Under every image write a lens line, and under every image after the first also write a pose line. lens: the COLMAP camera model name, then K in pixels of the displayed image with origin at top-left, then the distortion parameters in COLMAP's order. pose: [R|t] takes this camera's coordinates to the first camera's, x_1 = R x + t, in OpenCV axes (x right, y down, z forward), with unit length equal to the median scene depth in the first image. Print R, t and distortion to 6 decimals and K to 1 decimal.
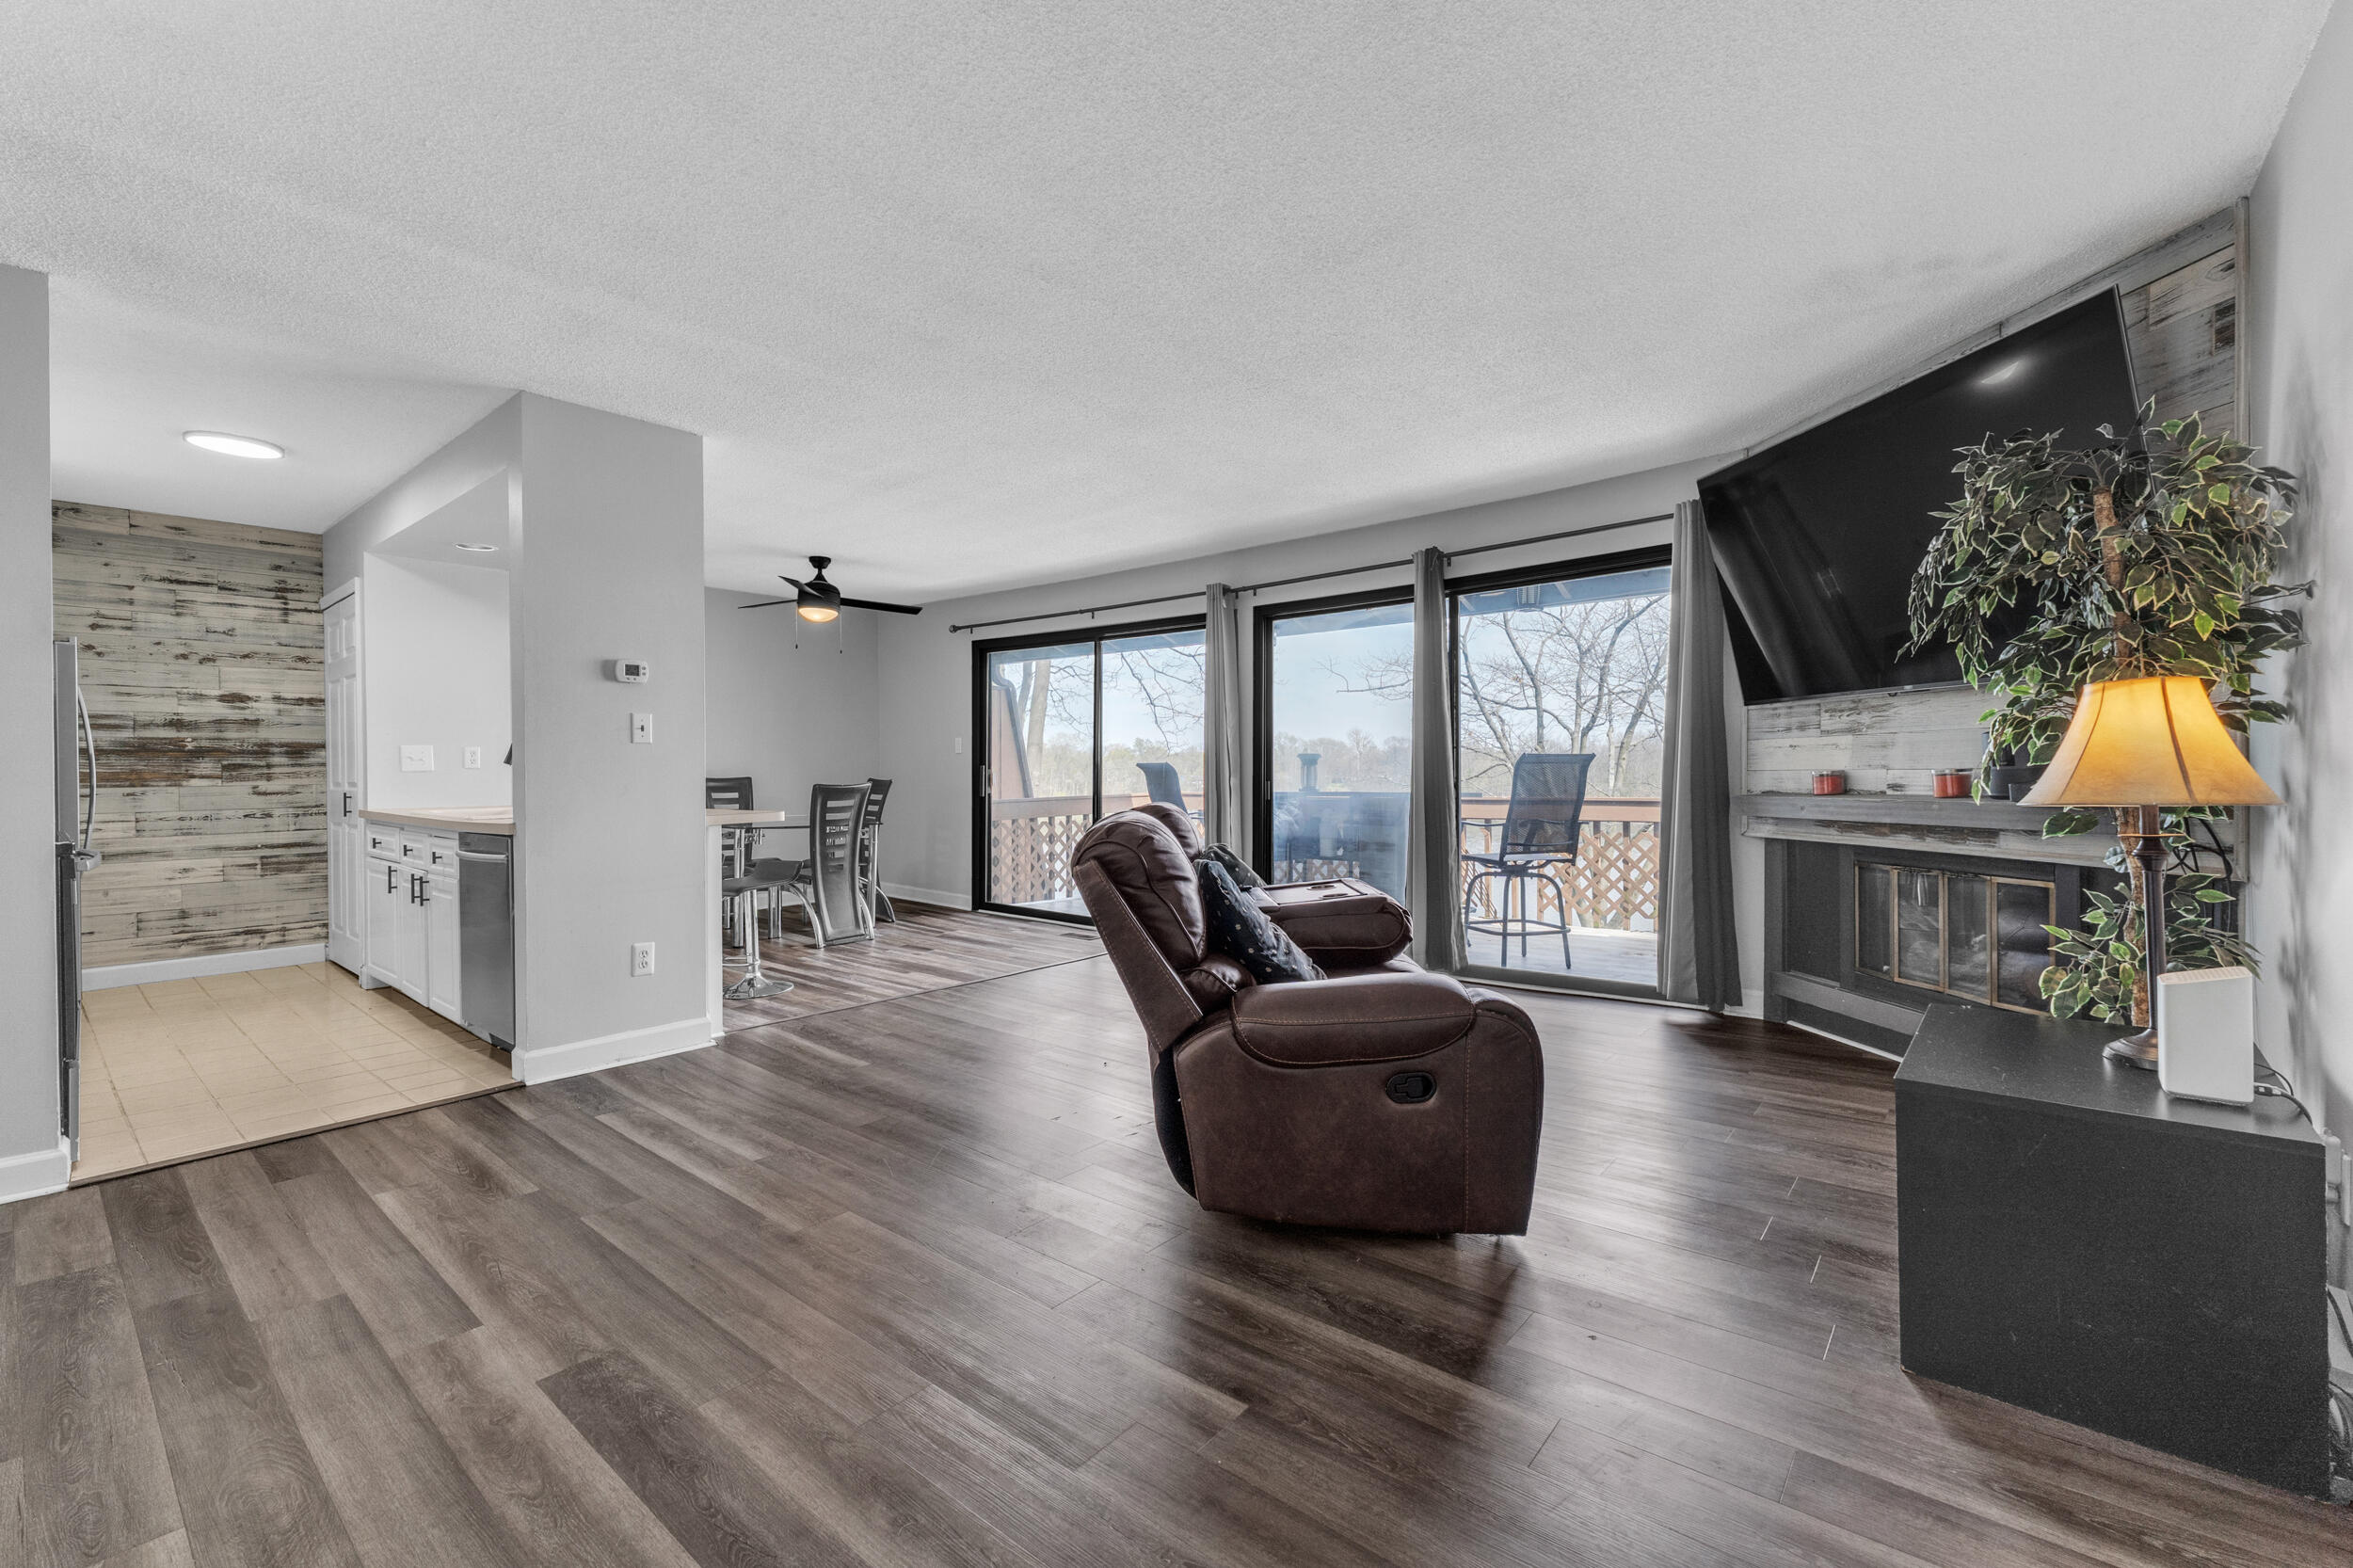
lens RADIAL K [[990.4, 0, 1178.2], [0, 990.4, 779.9], [0, 0, 1]] dist [0.003700, 0.000255]
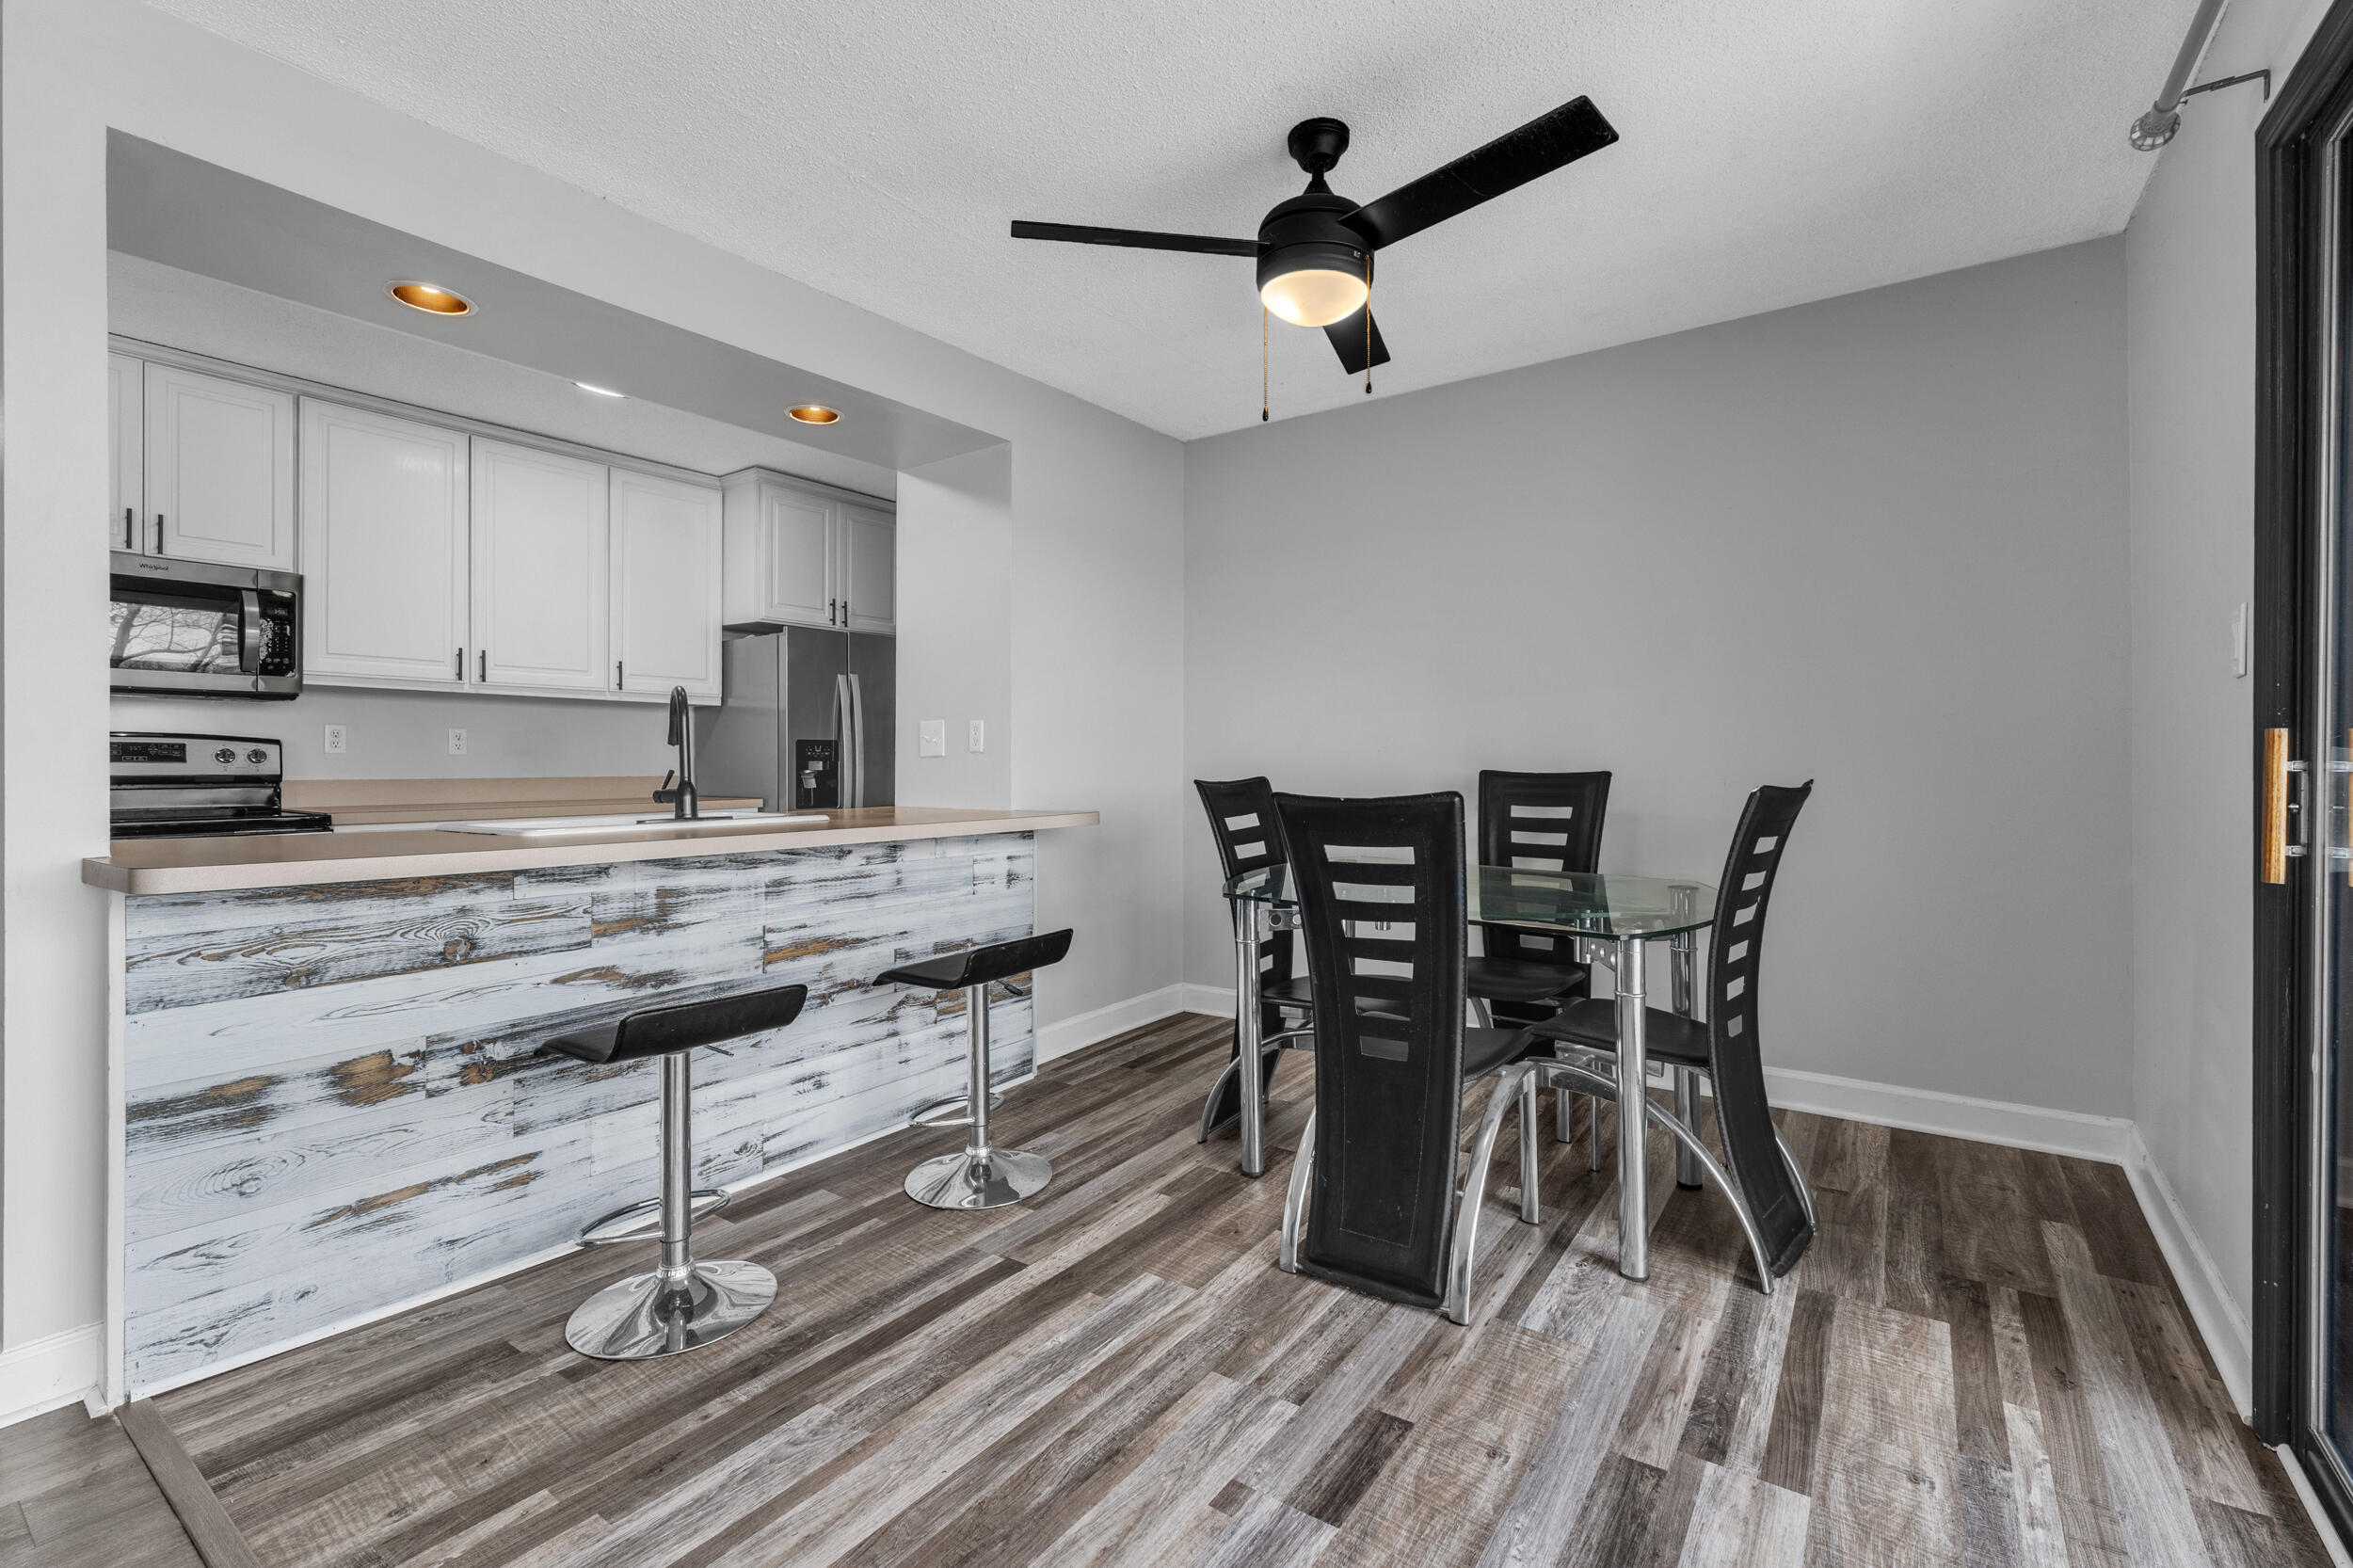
lens RADIAL K [[1024.3, 0, 1168.9], [0, 1024.3, 762.5], [0, 0, 1]] dist [0.004049, 0.000823]
pose [[0.073017, 0.003047, -0.997326, -0.012951], [-0.011319, 0.999933, 0.002226, -0.008002], [0.997266, 0.011126, 0.073047, 1.115866]]
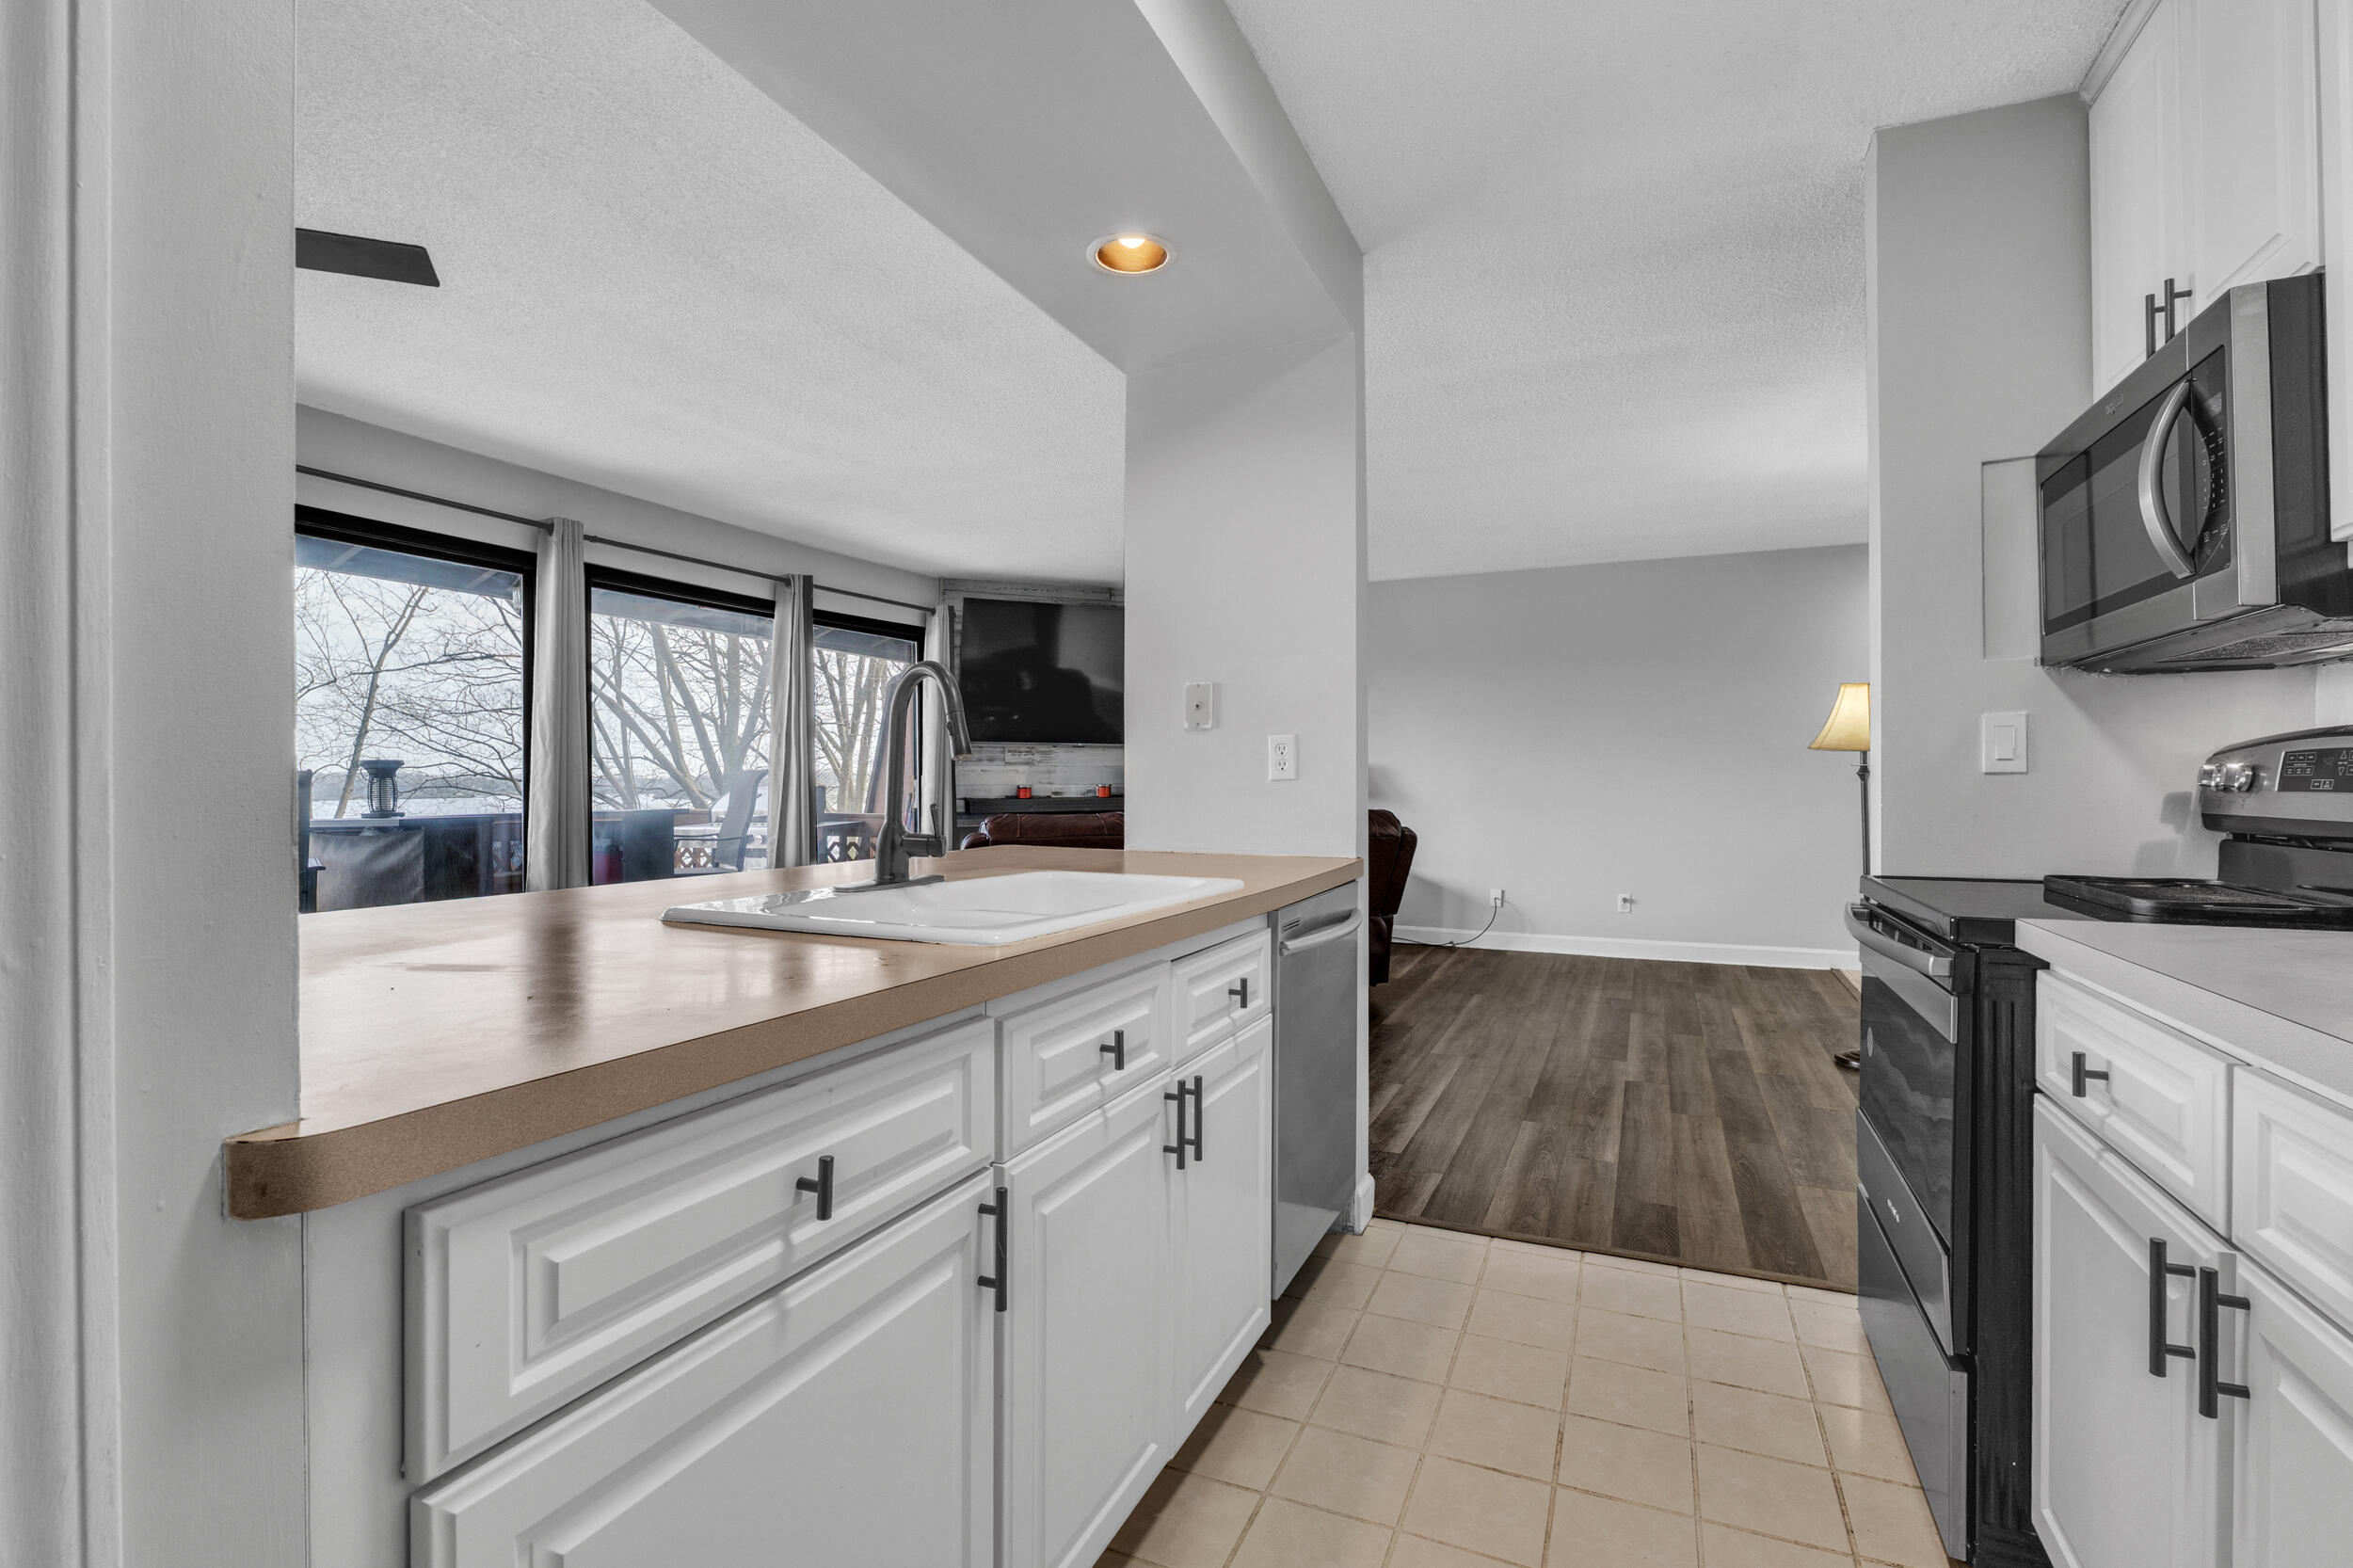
lens RADIAL K [[1064.3, 0, 1179.9], [0, 1064.3, 778.8], [0, 0, 1]] dist [-0.011003, 0.000192]
pose [[-0.277786, 0.008216, 0.960608, -0.922500], [0.011495, 0.999920, -0.005228, -0.005264], [-0.960574, 0.009590, -0.277859, 0.909946]]
